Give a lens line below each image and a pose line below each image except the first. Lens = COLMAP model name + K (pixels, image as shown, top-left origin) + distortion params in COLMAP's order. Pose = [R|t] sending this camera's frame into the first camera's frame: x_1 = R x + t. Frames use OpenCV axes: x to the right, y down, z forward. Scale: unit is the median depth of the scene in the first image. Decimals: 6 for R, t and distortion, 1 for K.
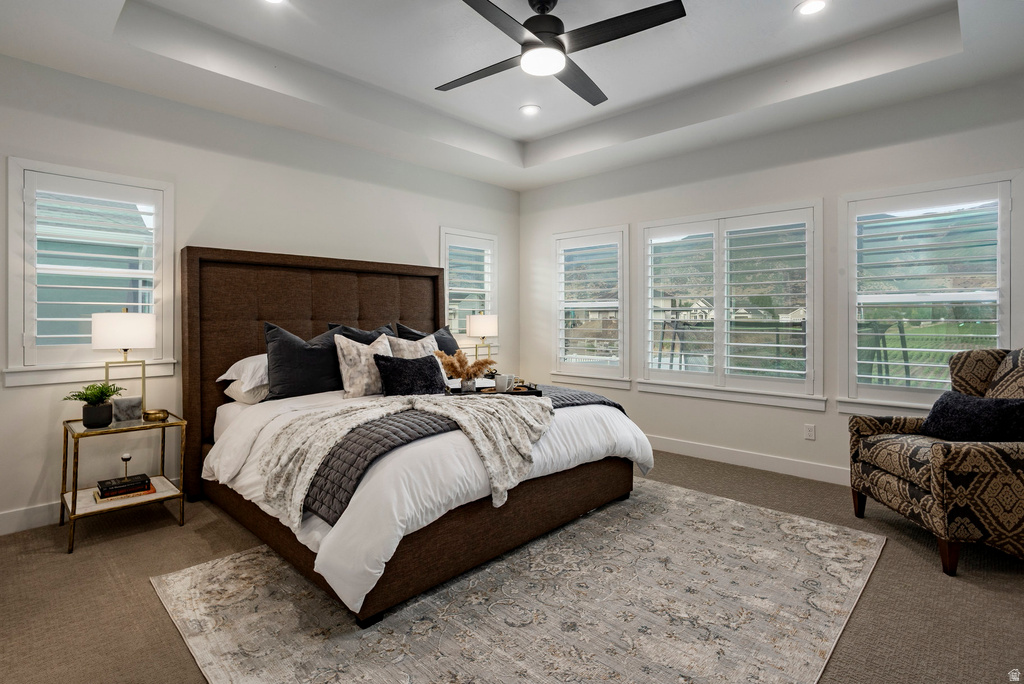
lens RADIAL K [[511.6, 0, 512.8], [0, 511.6, 319.1], [0, 0, 1]] dist [-0.031150, 0.011833]
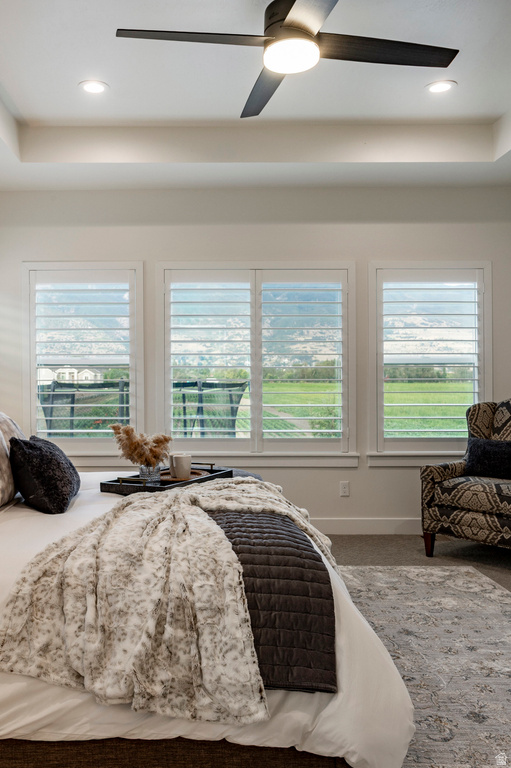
lens RADIAL K [[627.8, 0, 255.5], [0, 627.8, 384.0], [0, 0, 1]] dist [-0.028409, 0.062788]
pose [[0.732541, -0.008725, 0.680667, -0.571176], [0.004719, 0.999959, 0.007740, 0.000644], [-0.680706, -0.002458, 0.732552, 0.273891]]
